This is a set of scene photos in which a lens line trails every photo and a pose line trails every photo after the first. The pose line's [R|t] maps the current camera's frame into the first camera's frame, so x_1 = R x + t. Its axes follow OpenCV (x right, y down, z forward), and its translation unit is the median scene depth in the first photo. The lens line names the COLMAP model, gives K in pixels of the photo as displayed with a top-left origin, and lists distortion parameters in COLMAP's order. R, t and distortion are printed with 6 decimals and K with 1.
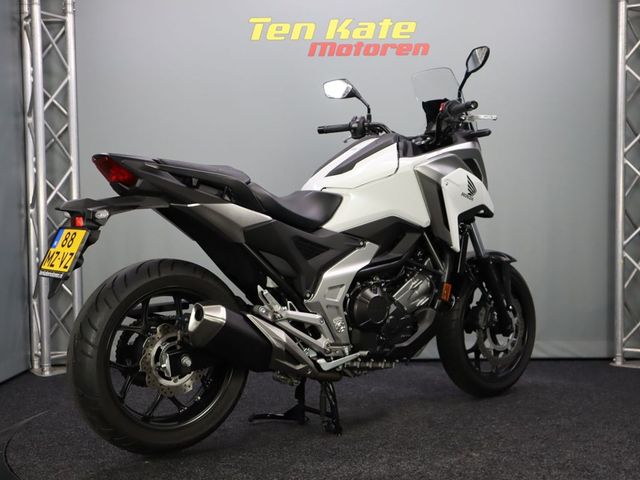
lens RADIAL K [[931.8, 0, 327.3], [0, 931.8, 247.0], [0, 0, 1]] dist [0.081634, 0.000000]
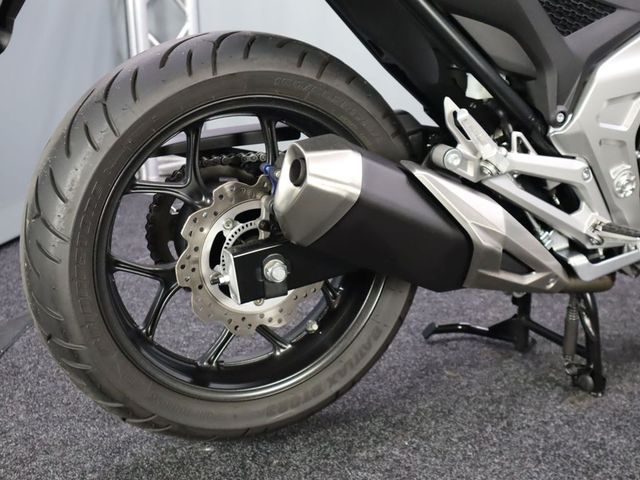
lens RADIAL K [[931.8, 0, 319.0], [0, 931.8, 253.7], [0, 0, 1]] dist [0.081634, 0.000000]
pose [[0.975644, 0.061046, -0.210696, -0.035561], [-0.006279, 0.967875, 0.251352, 0.002873], [0.219272, -0.243907, 0.944685, 0.554123]]
